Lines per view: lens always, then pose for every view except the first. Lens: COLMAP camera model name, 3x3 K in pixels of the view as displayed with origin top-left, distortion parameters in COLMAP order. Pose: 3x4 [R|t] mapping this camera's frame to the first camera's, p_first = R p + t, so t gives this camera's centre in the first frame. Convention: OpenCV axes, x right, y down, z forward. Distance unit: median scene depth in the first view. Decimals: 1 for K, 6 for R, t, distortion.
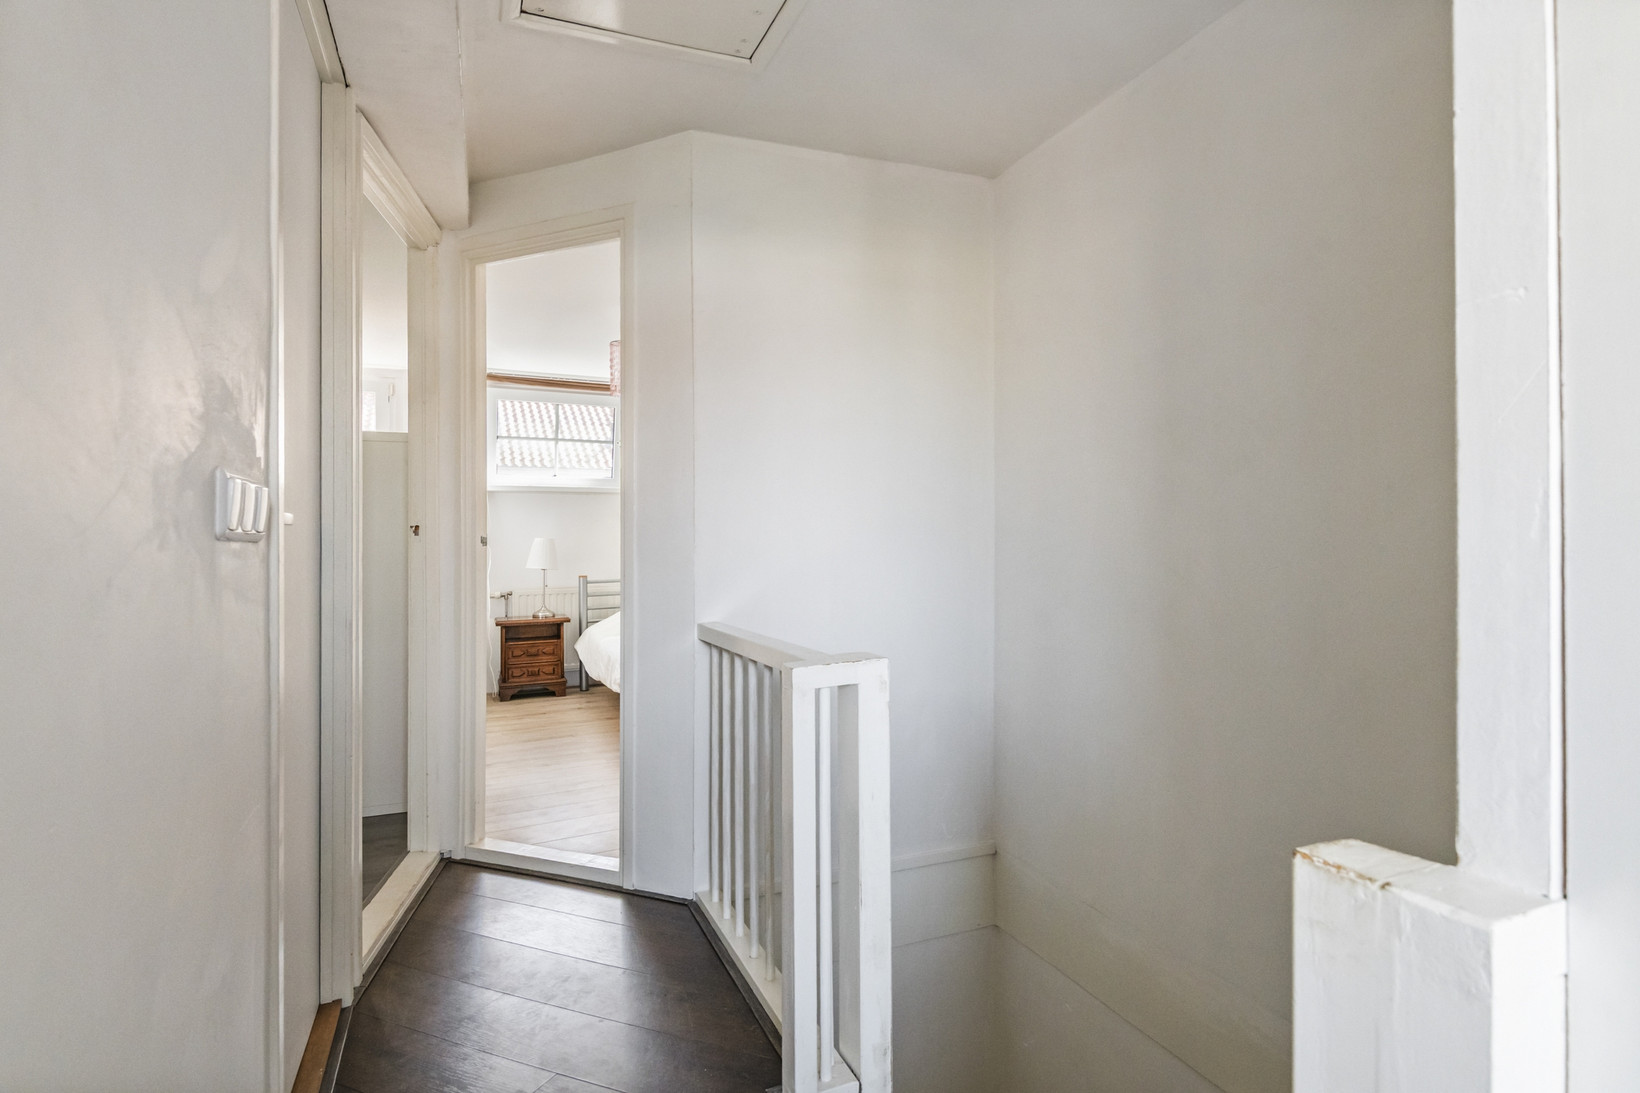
lens RADIAL K [[871.1, 0, 808.3], [0, 871.1, 532.8], [0, 0, 1]] dist [0.028680, -0.002455]
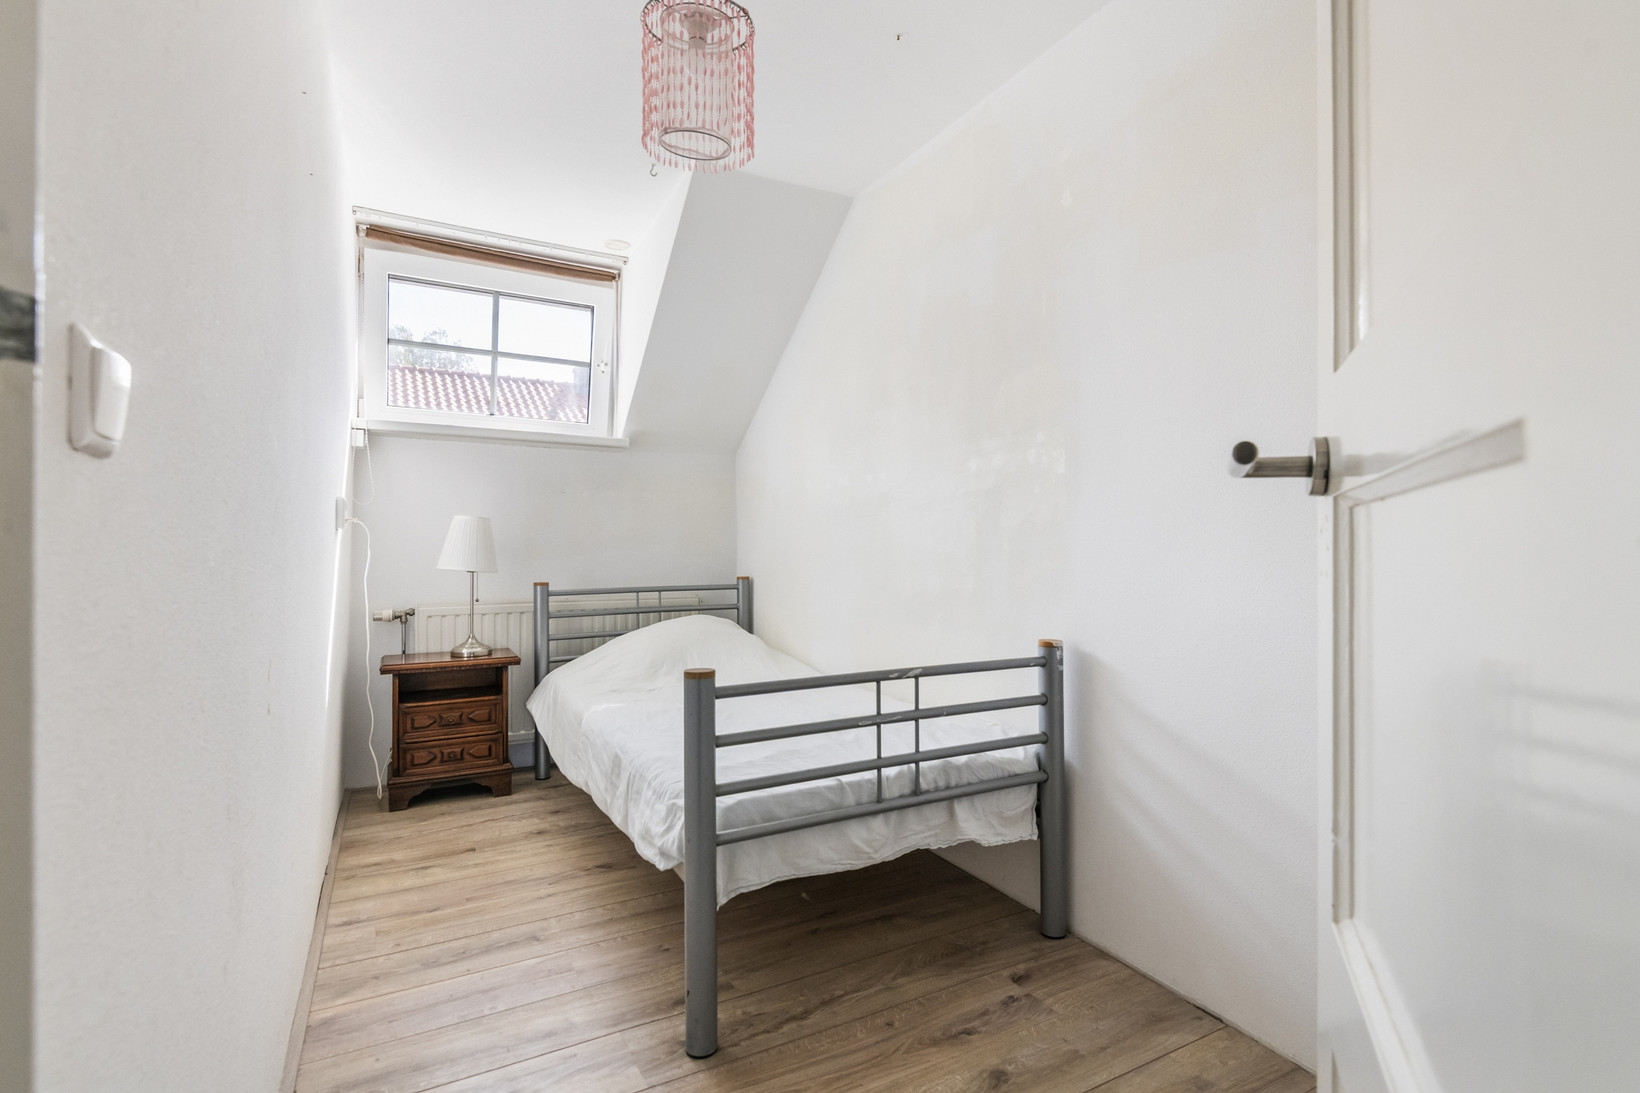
lens RADIAL K [[811.9, 0, 824.6], [0, 811.9, 544.3], [0, 0, 1]] dist [0.005887, -0.003883]
pose [[0.993013, 0.008801, 0.117679, -0.138212], [-0.010966, 0.999782, 0.017767, 0.012259], [-0.117497, -0.018933, 0.992893, 0.451815]]
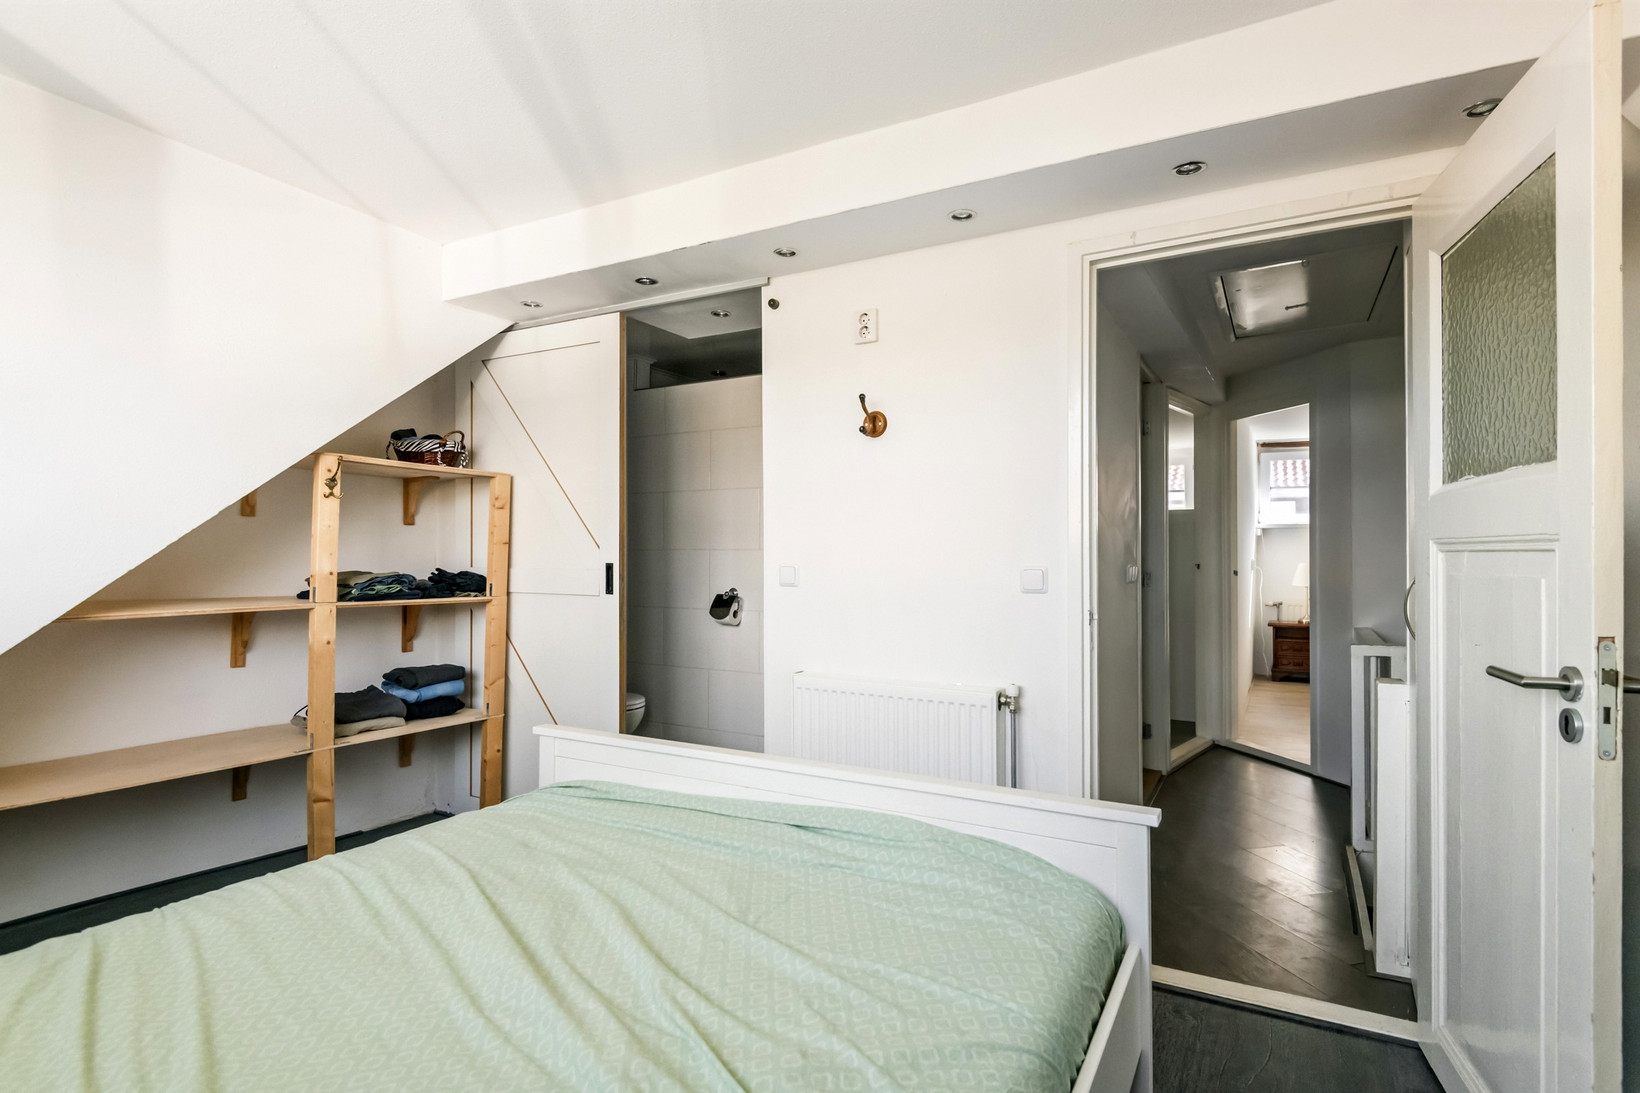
lens RADIAL K [[811.9, 0, 807.2], [0, 811.9, 538.4], [0, 0, 1]] dist [0.005887, -0.003883]
pose [[0.620234, -0.001570, -0.784415, 0.193914], [0.000346, 0.999998, -0.001728, -0.029525], [0.784416, 0.000800, 0.620234, -0.357754]]
